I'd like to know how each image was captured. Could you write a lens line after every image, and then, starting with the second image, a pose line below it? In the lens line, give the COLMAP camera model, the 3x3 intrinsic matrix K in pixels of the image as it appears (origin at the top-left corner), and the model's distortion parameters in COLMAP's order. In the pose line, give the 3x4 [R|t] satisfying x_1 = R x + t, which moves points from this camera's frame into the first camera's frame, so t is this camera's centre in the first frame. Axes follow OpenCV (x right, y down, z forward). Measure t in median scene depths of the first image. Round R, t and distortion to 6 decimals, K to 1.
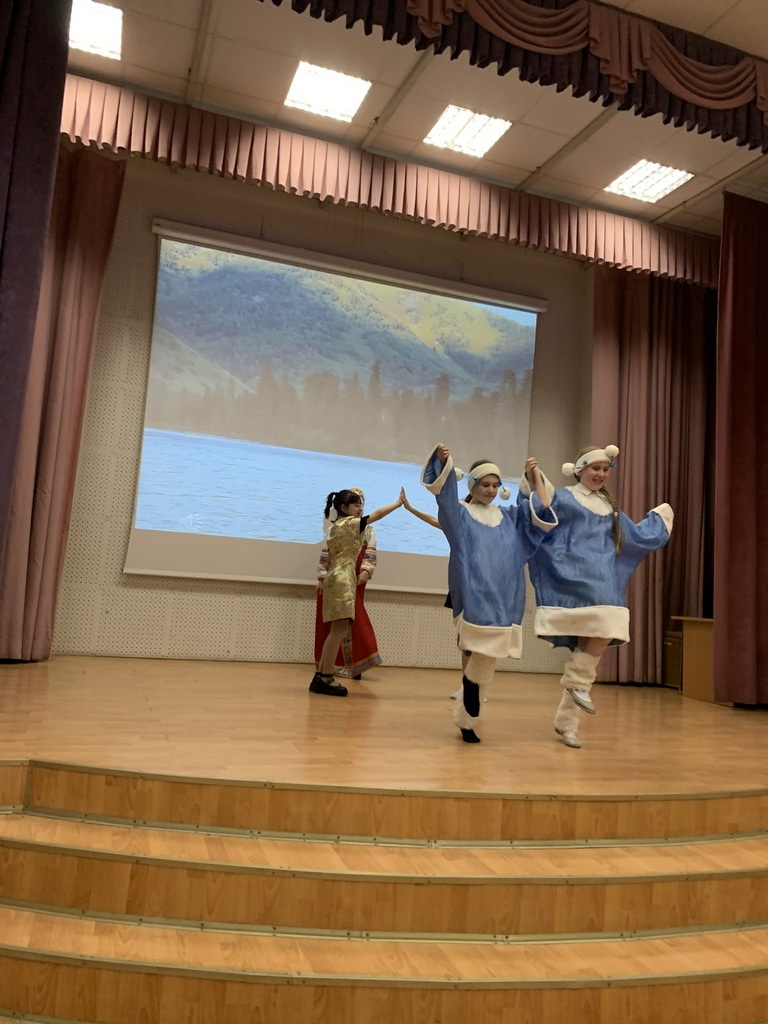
lens RADIAL K [[784.2, 0, 374.0], [0, 784.2, 496.1], [0, 0, 1]] dist [0.016335, -0.012042]
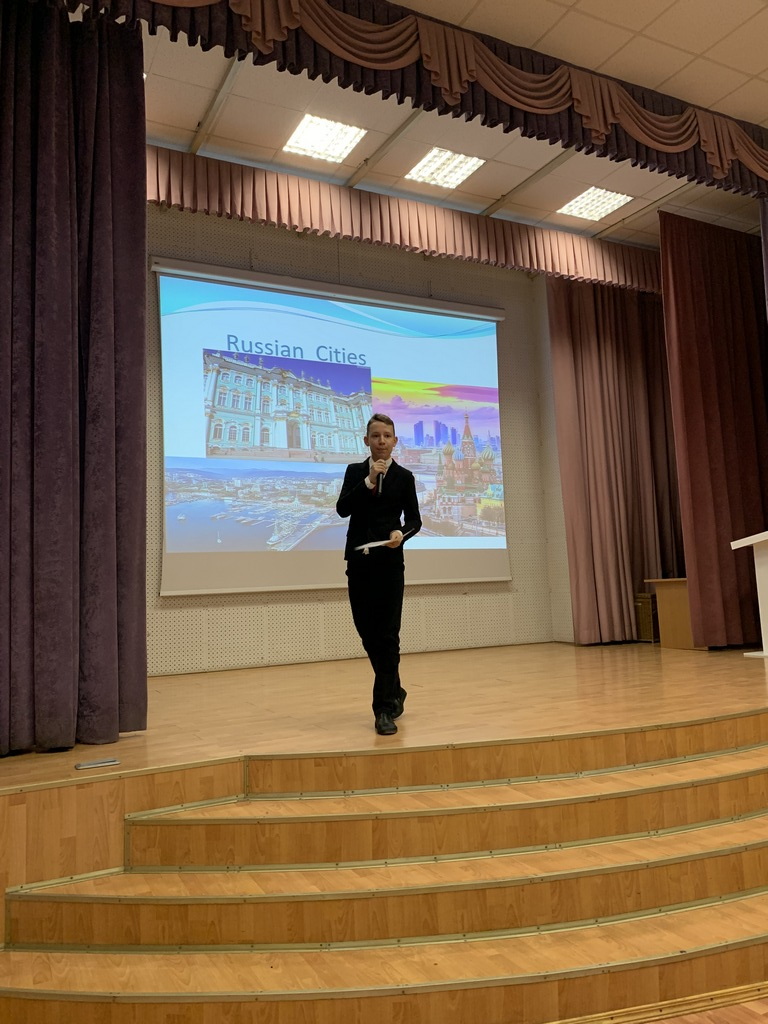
lens RADIAL K [[784.2, 0, 385.4], [0, 784.2, 500.3], [0, 0, 1]] dist [0.016335, -0.012042]
pose [[0.984405, -0.094751, 0.148218, -0.187350], [0.092905, 0.995487, 0.019346, -0.025357], [-0.149382, -0.005274, 0.988765, -0.100513]]
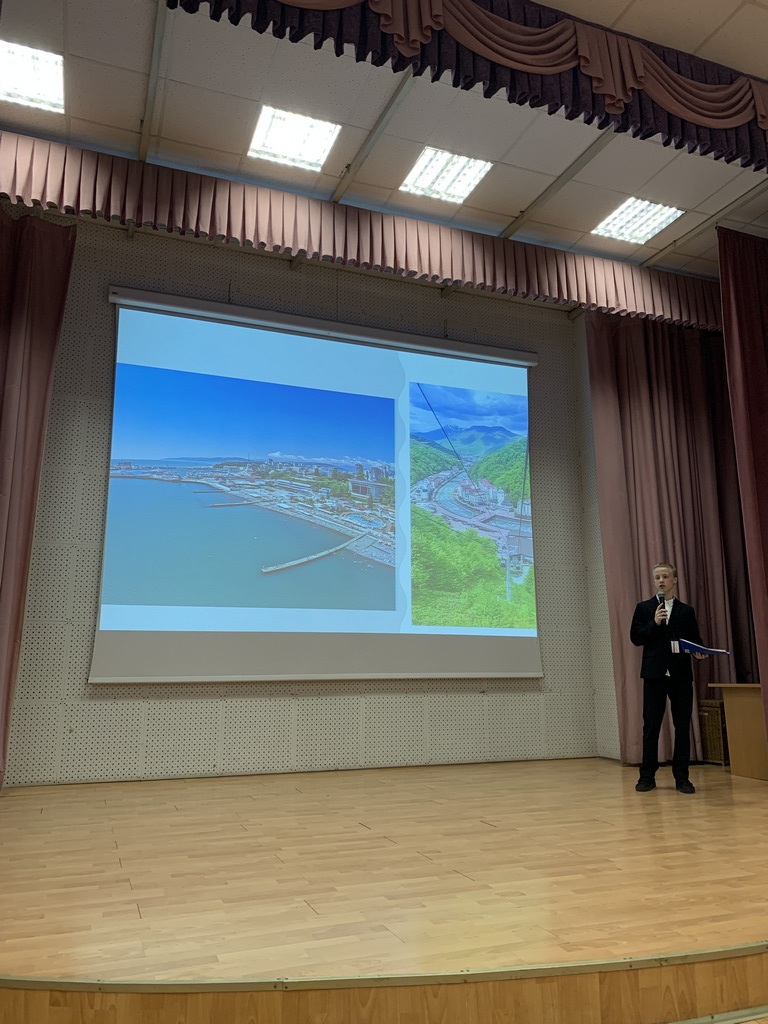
lens RADIAL K [[784.2, 0, 389.7], [0, 784.2, 499.5], [0, 0, 1]] dist [0.016335, -0.012042]
pose [[0.996650, -0.065949, 0.048366, -0.019451], [0.070166, 0.993338, -0.091409, -0.000568], [-0.042015, 0.094496, 0.994638, 0.116988]]
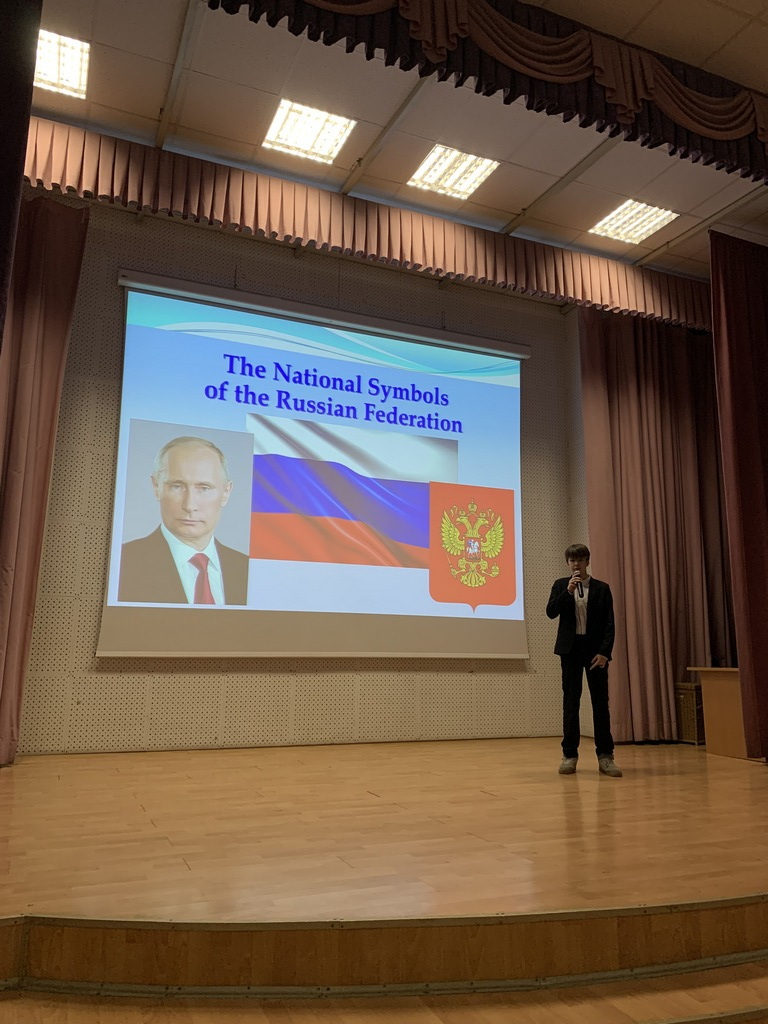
lens RADIAL K [[784.2, 0, 383.0], [0, 784.2, 499.8], [0, 0, 1]] dist [0.016335, -0.012042]
pose [[0.995928, -0.044023, 0.078674, -0.064374], [0.049402, 0.996476, -0.067790, -0.003588], [-0.075413, 0.071401, 0.994593, 0.083111]]
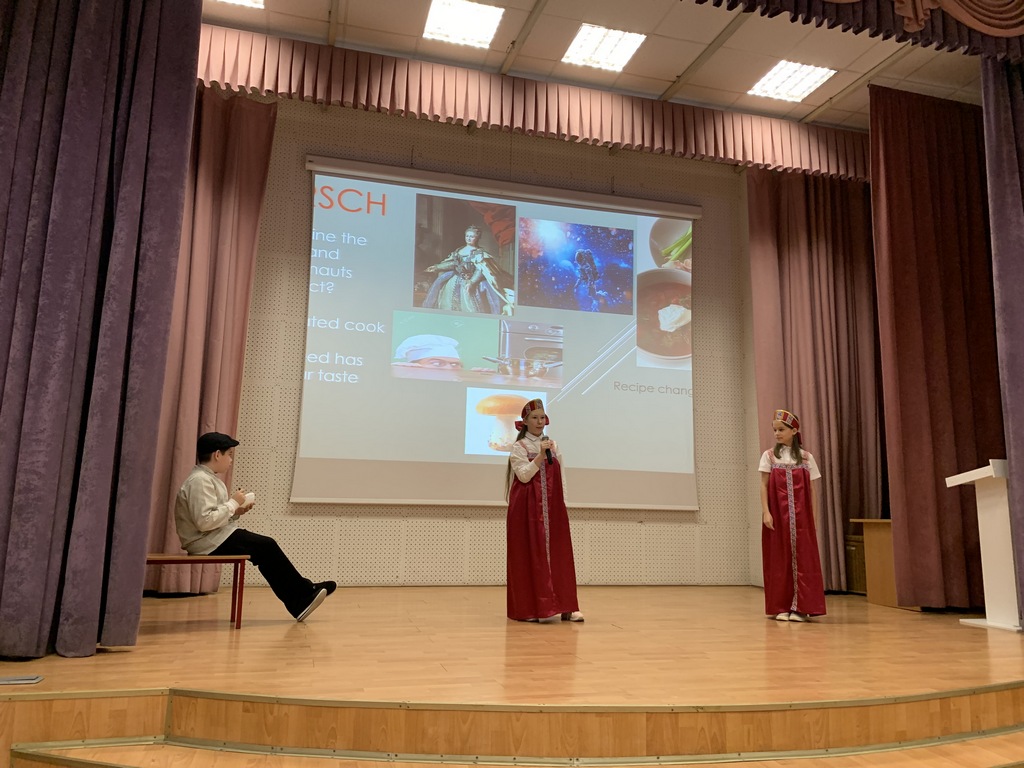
lens RADIAL K [[784.2, 0, 515.4], [0, 784.2, 375.4], [0, 0, 1]] dist [0.016335, -0.012042]
pose [[0.996465, -0.059560, -0.059243, 0.043325], [0.056274, 0.996862, -0.055677, 0.009069], [0.062373, 0.052146, 0.996690, 0.003472]]
